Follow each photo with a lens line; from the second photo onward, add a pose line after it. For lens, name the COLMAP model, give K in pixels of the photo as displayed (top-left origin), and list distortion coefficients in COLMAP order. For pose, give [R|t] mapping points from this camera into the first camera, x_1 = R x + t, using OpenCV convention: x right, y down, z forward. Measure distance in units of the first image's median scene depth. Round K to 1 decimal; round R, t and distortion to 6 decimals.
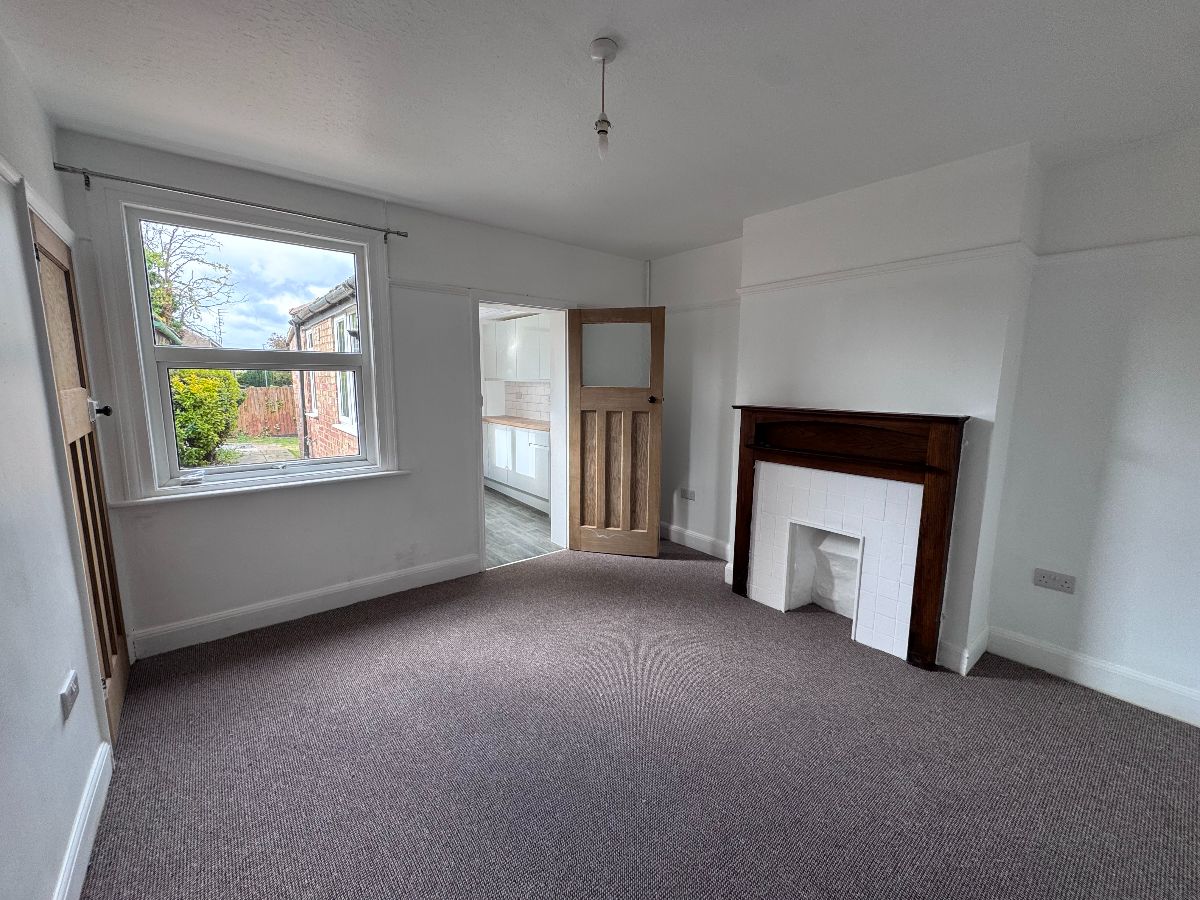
lens RADIAL K [[480.5, 0, 604.0], [0, 480.5, 452.0], [0, 0, 1]] dist [0.000973, -0.000071]
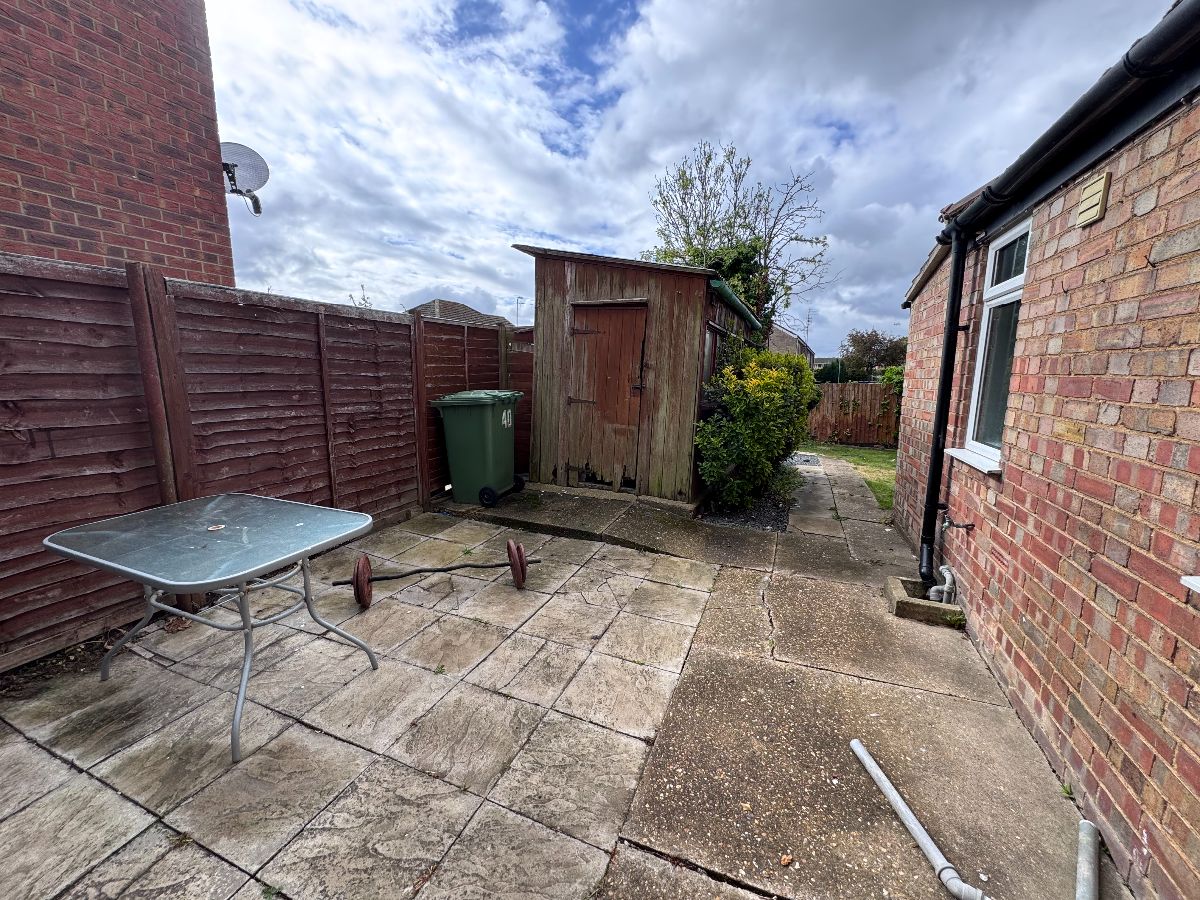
lens RADIAL K [[480.5, 0, 599.0], [0, 480.5, 448.4], [0, 0, 1]] dist [0.000973, -0.000071]
pose [[0.486349, 0.126300, -0.864588, -0.214463], [-0.125048, 0.989373, 0.074187, -0.039067], [0.864770, 0.072034, 0.496974, 0.282189]]
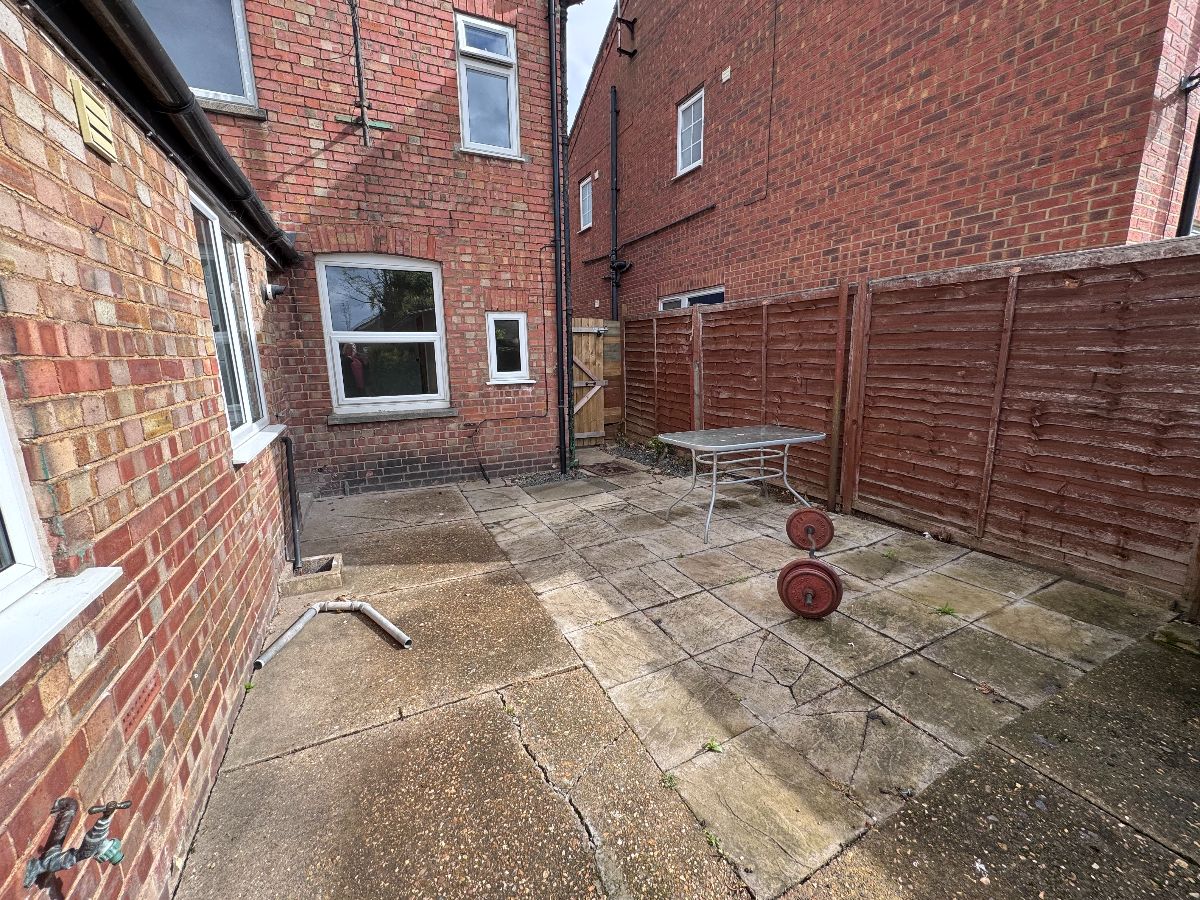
lens RADIAL K [[480.5, 0, 603.9], [0, 480.5, 448.9], [0, 0, 1]] dist [0.000973, -0.000071]
pose [[-0.976091, -0.044539, 0.212748, -0.392219], [0.031285, 0.939802, 0.340285, -0.079603], [-0.215097, 0.338805, -0.915939, 0.542933]]
